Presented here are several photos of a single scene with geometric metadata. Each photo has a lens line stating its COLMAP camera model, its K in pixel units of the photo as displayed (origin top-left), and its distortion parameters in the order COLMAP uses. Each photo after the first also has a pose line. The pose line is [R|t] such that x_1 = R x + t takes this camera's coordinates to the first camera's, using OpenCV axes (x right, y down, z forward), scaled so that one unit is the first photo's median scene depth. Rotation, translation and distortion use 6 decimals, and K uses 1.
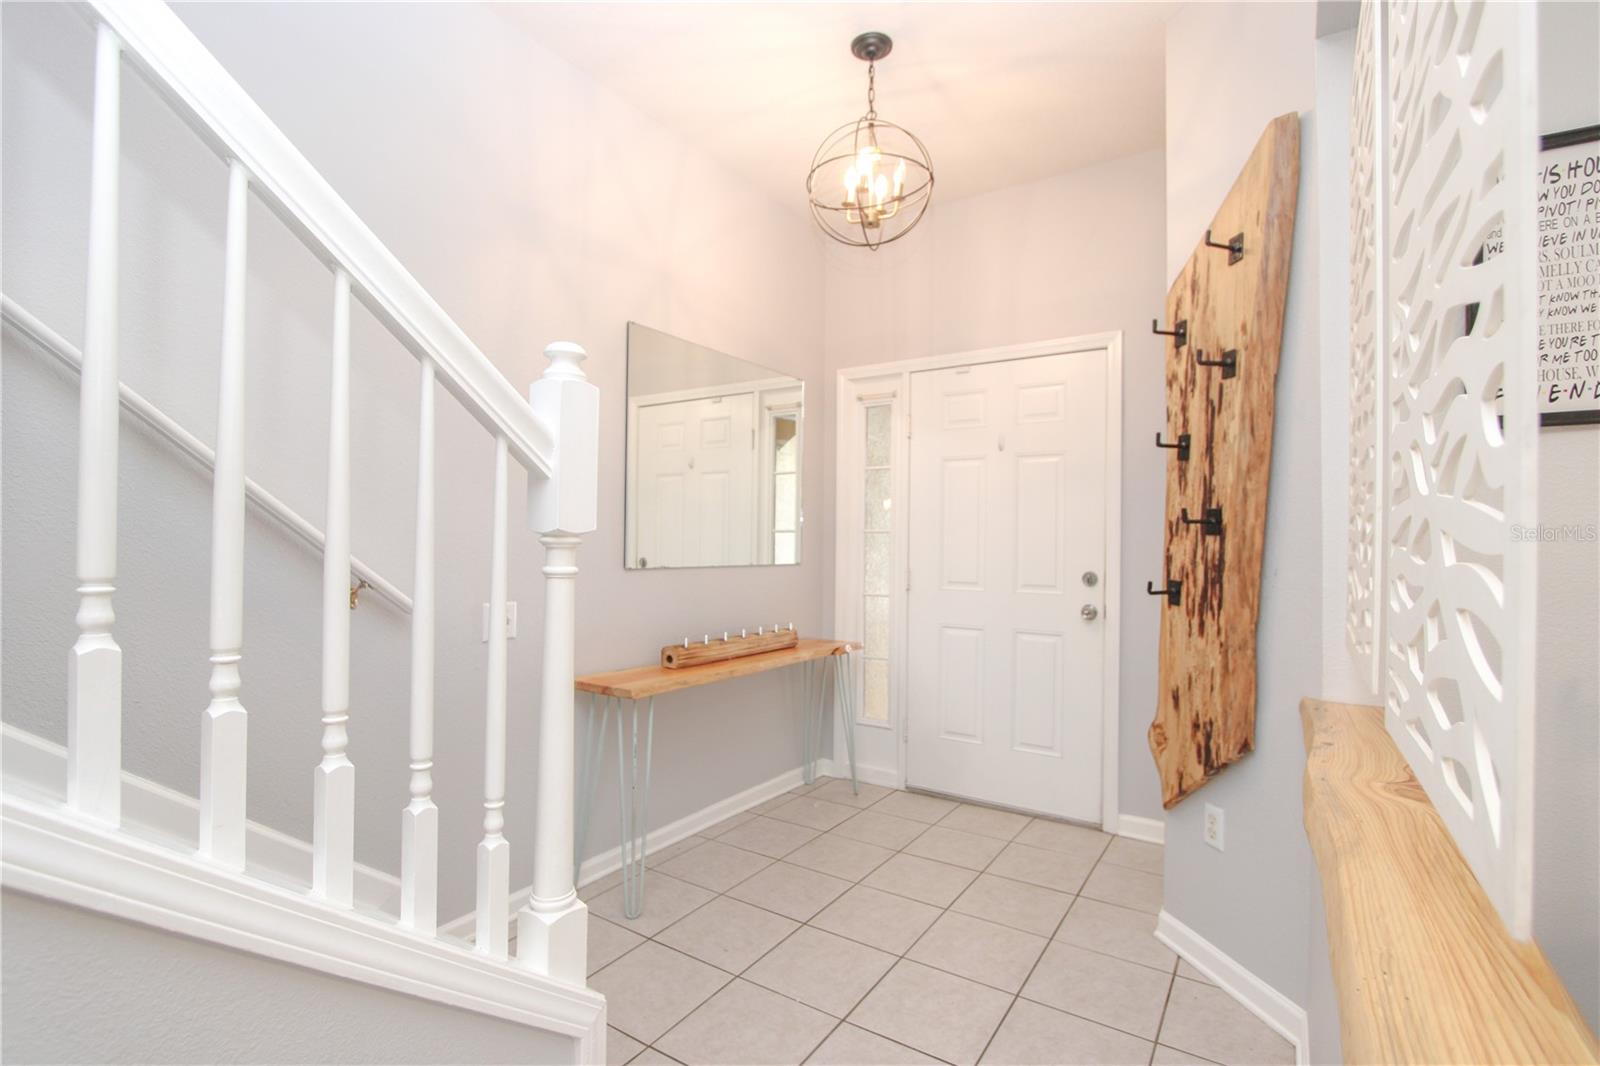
lens RADIAL K [[736.7, 0, 807.2], [0, 736.7, 542.7], [0, 0, 1]] dist [-0.024577, 0.006757]
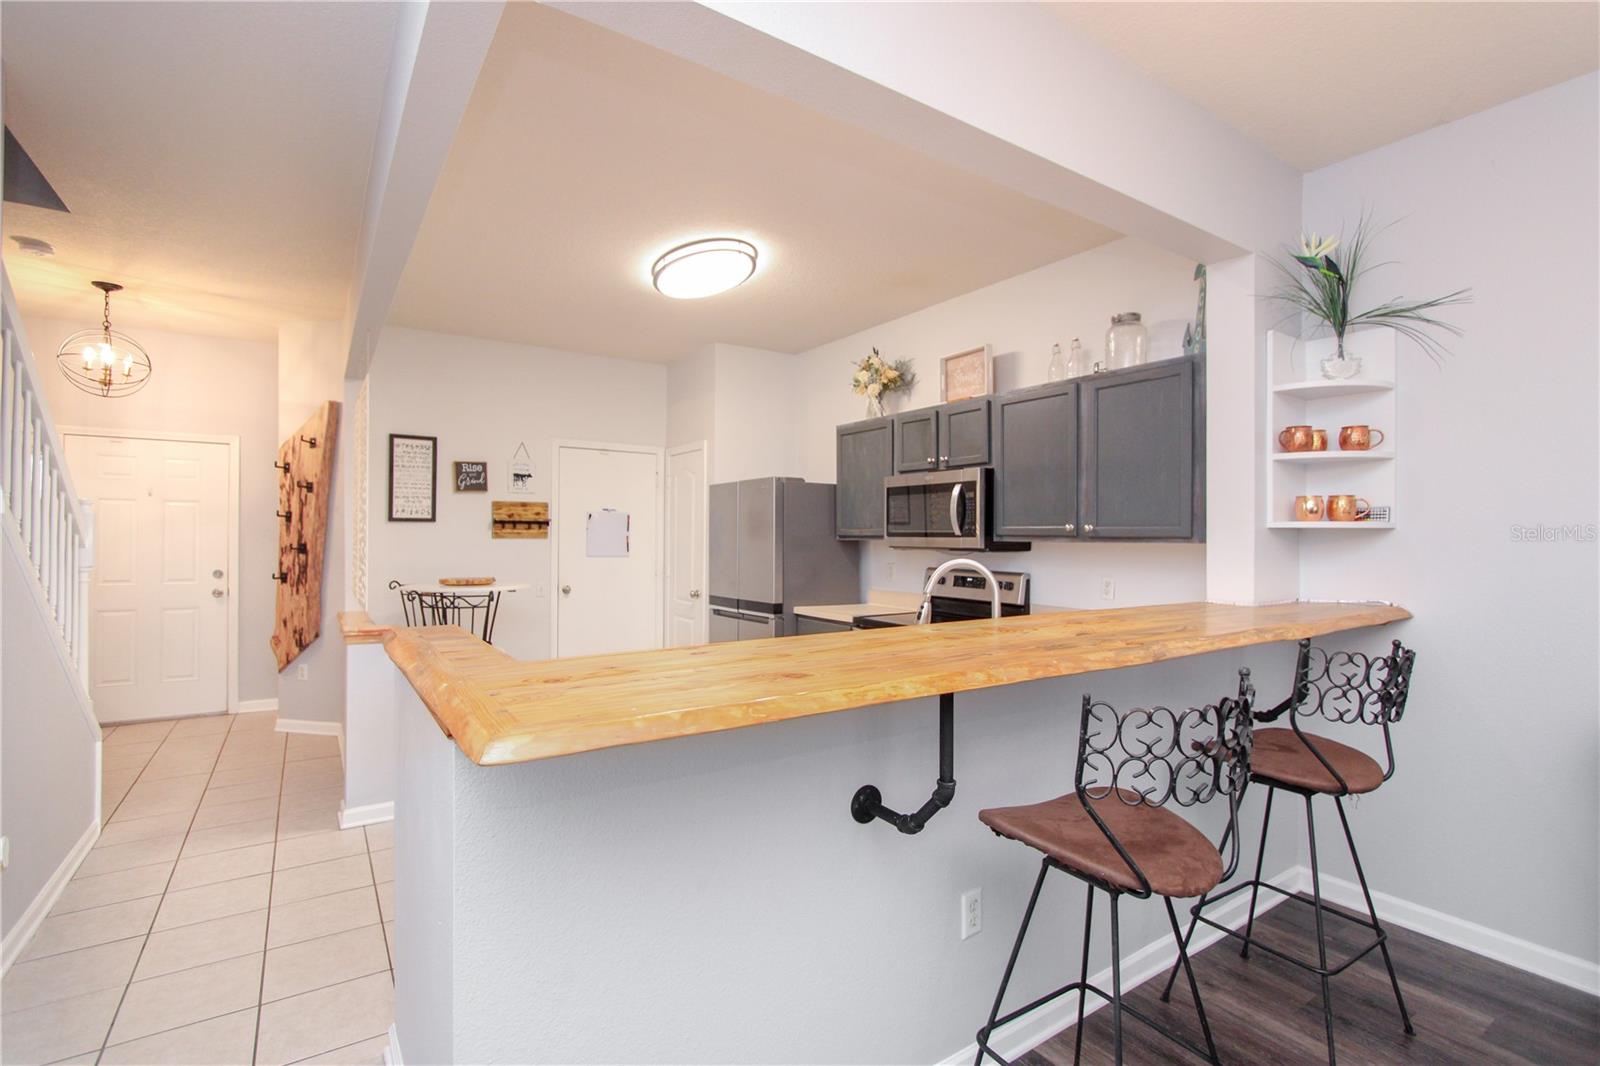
lens RADIAL K [[748.5, 0, 795.8], [0, 748.5, 538.4], [0, 0, 1]] dist [0.000355, -0.000312]
pose [[0.406135, -0.007637, 0.913781, -1.065876], [-0.005360, 0.999928, 0.010739, -0.096424], [-0.913797, -0.009259, 0.406065, -1.532645]]
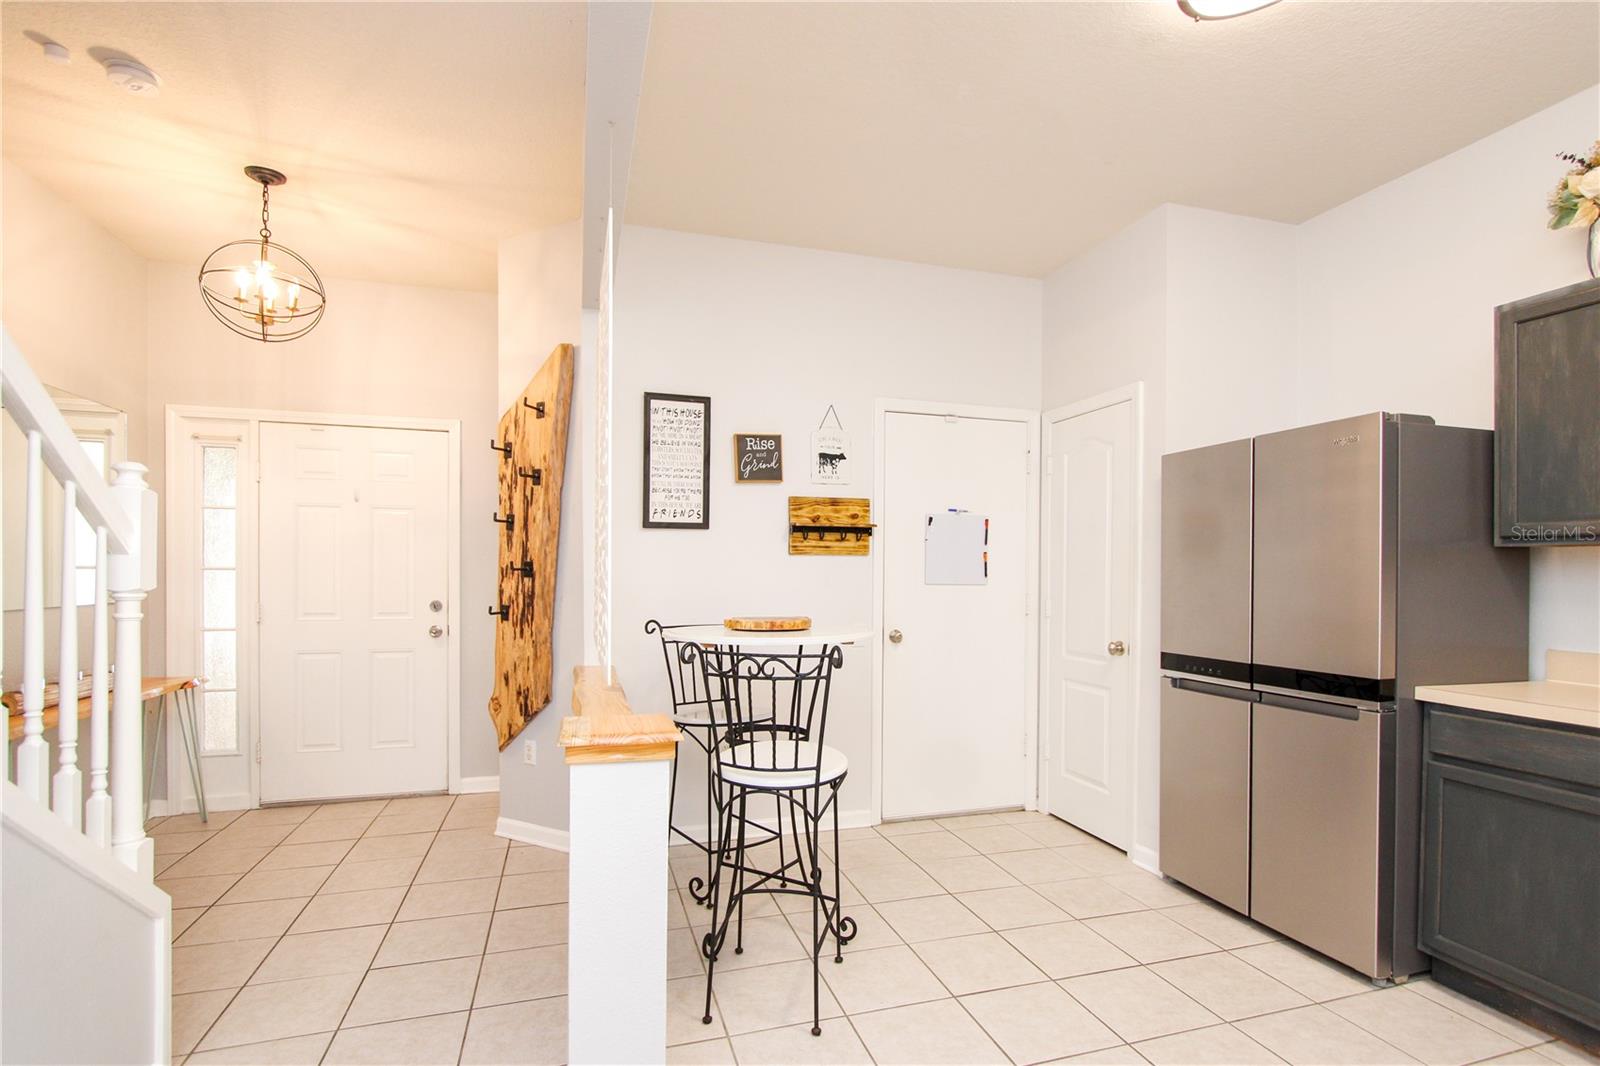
lens RADIAL K [[767.6, 0, 813.4], [0, 767.6, 578.6], [0, 0, 1]] dist [-0.001718, -0.000183]
pose [[0.637334, -0.013397, 0.770472, -0.370661], [-0.000428, 0.999843, 0.017740, -0.037553], [-0.770588, -0.011636, 0.637228, -0.603819]]
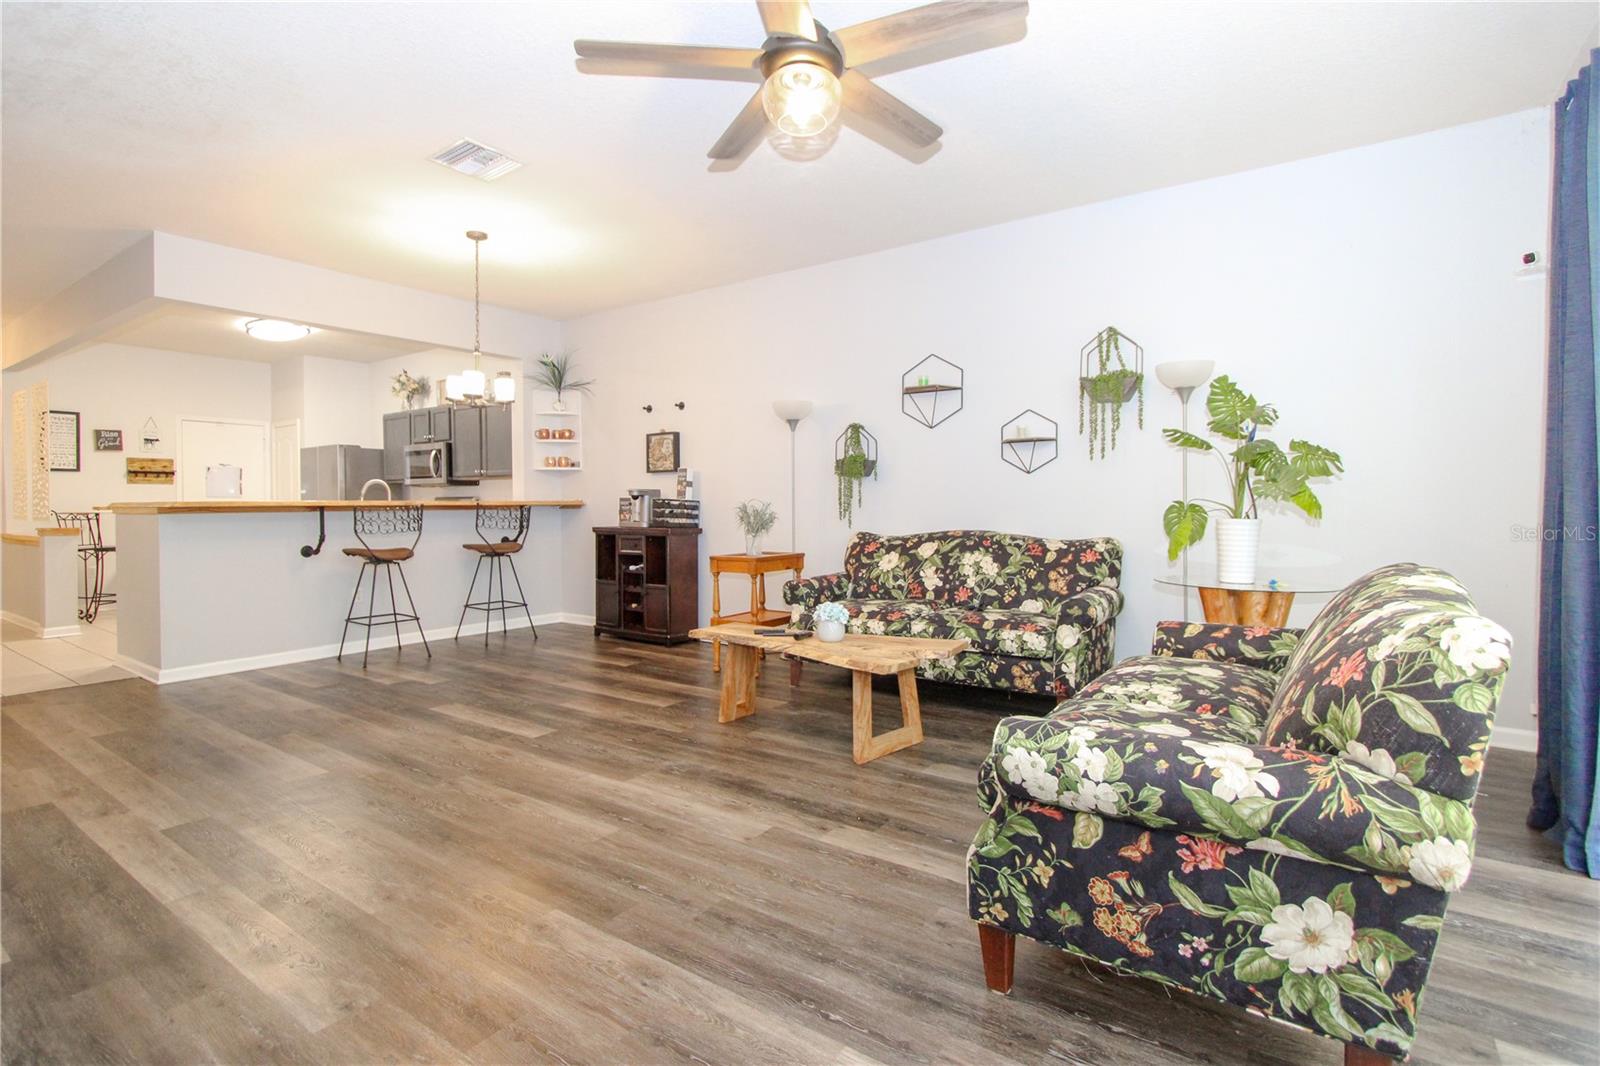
lens RADIAL K [[776.6, 0, 777.5], [0, 776.6, 514.1], [0, 0, 1]] dist [-0.001379, -0.000470]
pose [[0.061339, -0.019654, 0.997923, -2.856152], [0.001566, 0.999807, 0.019595, 0.023721], [-0.998116, 0.000361, 0.061358, -3.049757]]
